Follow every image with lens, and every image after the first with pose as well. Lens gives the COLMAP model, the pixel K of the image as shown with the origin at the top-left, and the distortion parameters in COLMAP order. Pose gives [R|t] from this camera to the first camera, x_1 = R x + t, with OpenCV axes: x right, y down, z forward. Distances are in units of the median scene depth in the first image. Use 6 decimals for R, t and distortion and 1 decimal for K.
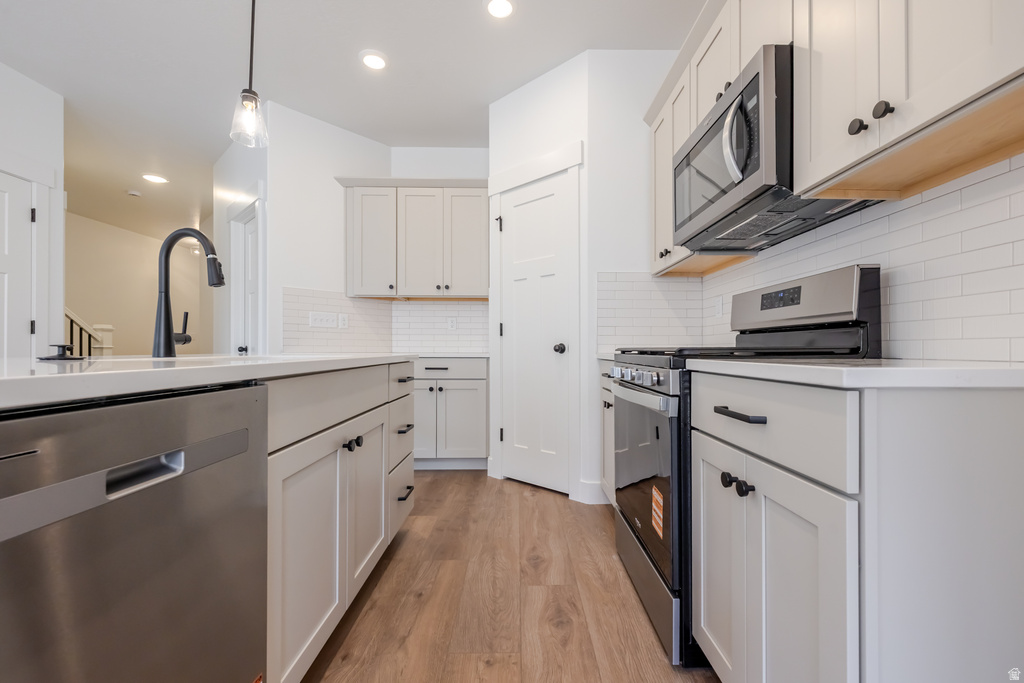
lens RADIAL K [[449.5, 0, 519.7], [0, 449.5, 343.5], [0, 0, 1]] dist [0.005969, -0.000404]
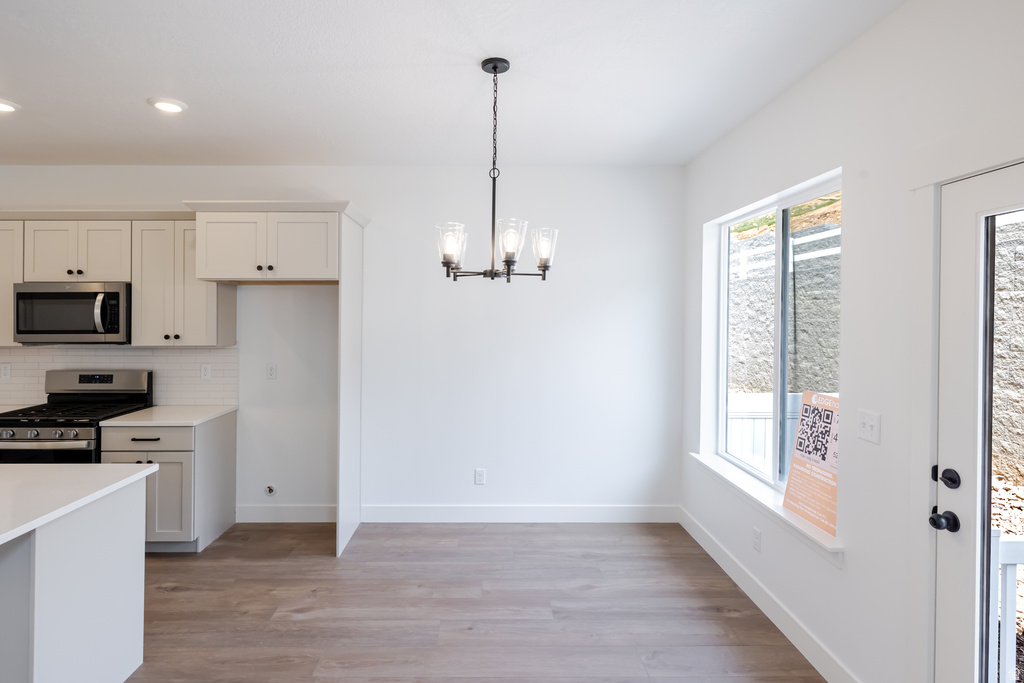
lens RADIAL K [[545.3, 0, 497.4], [0, 545.3, 311.2], [0, 0, 1]] dist [-0.000575, 0.001610]
pose [[0.016877, 0.007394, 0.999830, -0.947048], [-0.011425, 0.999909, -0.007201, -0.211990], [-0.999792, -0.011301, 0.016960, -0.420749]]
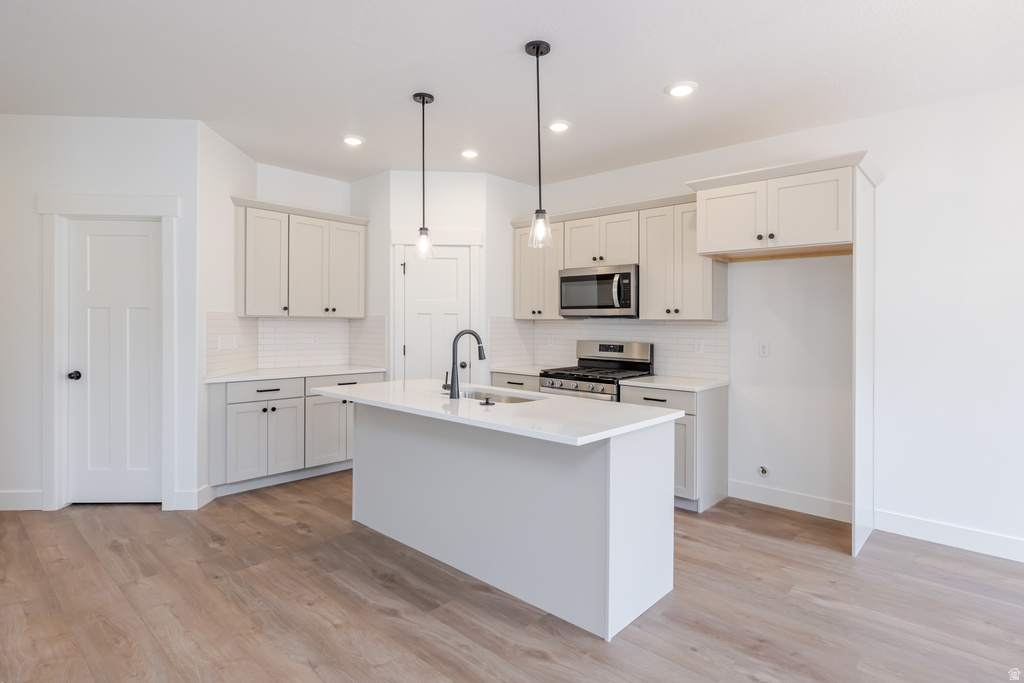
lens RADIAL K [[545.3, 0, 511.8], [0, 545.3, 315.5], [0, 0, 1]] dist [-0.000575, 0.001610]
pose [[0.694095, 0.017752, 0.719665, -0.969778], [-0.018790, 0.999802, -0.006540, -0.128290], [-0.719638, -0.008983, 0.694291, -0.315457]]
